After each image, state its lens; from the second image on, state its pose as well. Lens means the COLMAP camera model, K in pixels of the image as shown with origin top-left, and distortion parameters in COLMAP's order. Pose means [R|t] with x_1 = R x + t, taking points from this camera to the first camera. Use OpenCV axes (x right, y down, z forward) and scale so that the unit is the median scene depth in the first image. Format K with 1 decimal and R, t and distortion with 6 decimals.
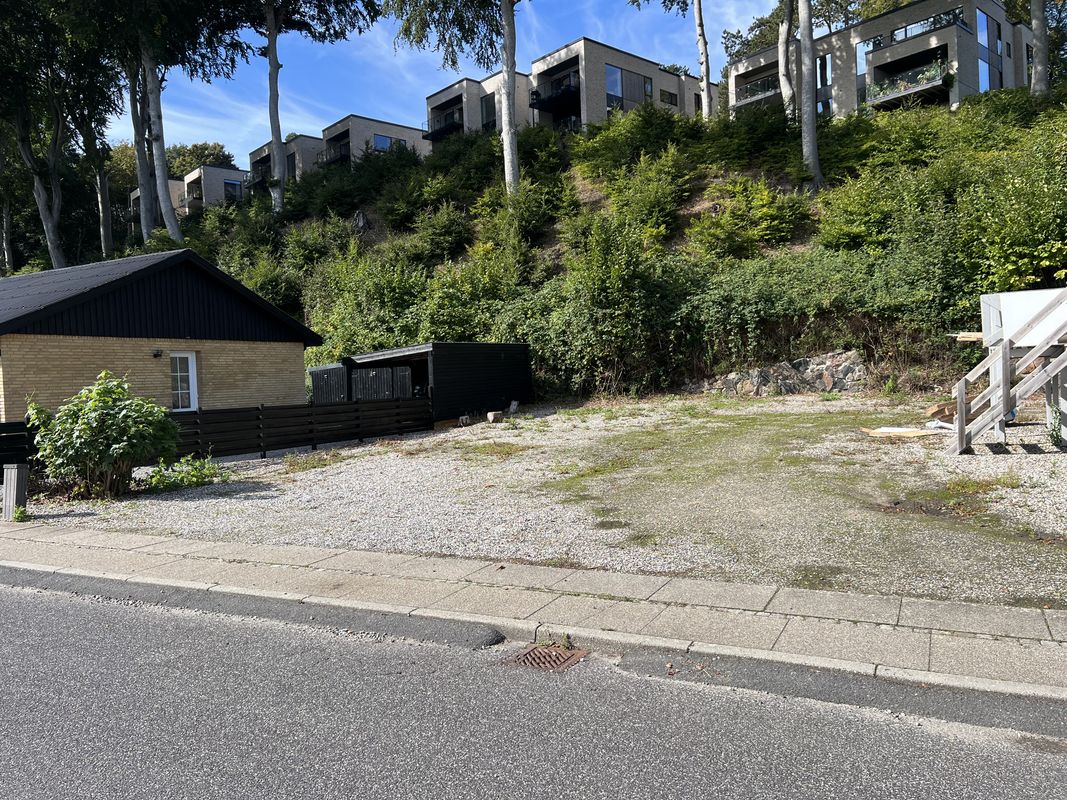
lens RADIAL K [[784.6, 0, 533.5], [0, 784.6, 400.0], [0, 0, 1]] dist [0.089084, -0.099869]
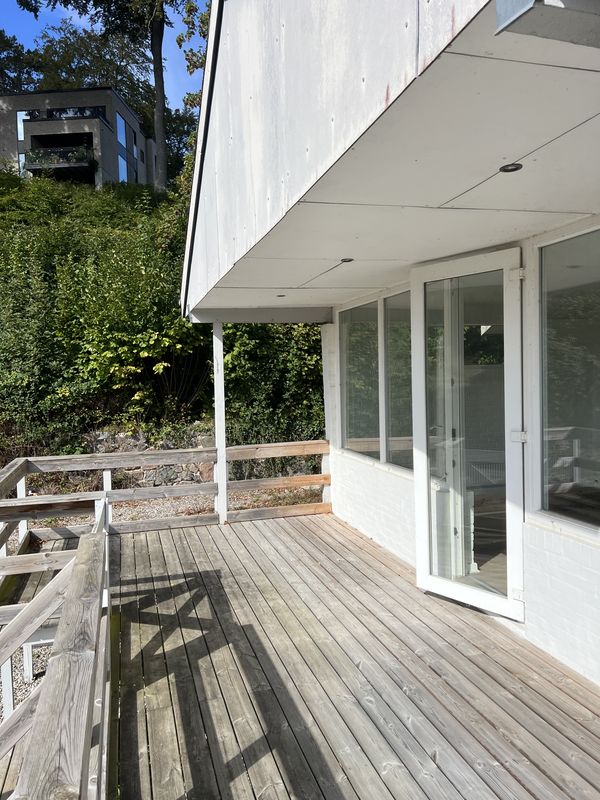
lens RADIAL K [[595.1, 0, 300.0], [0, 595.1, 400.0], [0, 0, 1]] dist [0.063187, -0.068833]
pose [[0.719084, -0.005183, 0.694904, 0.138574], [0.013469, 0.999888, -0.006480, -0.052123], [-0.694793, 0.014019, 0.719074, 0.184226]]
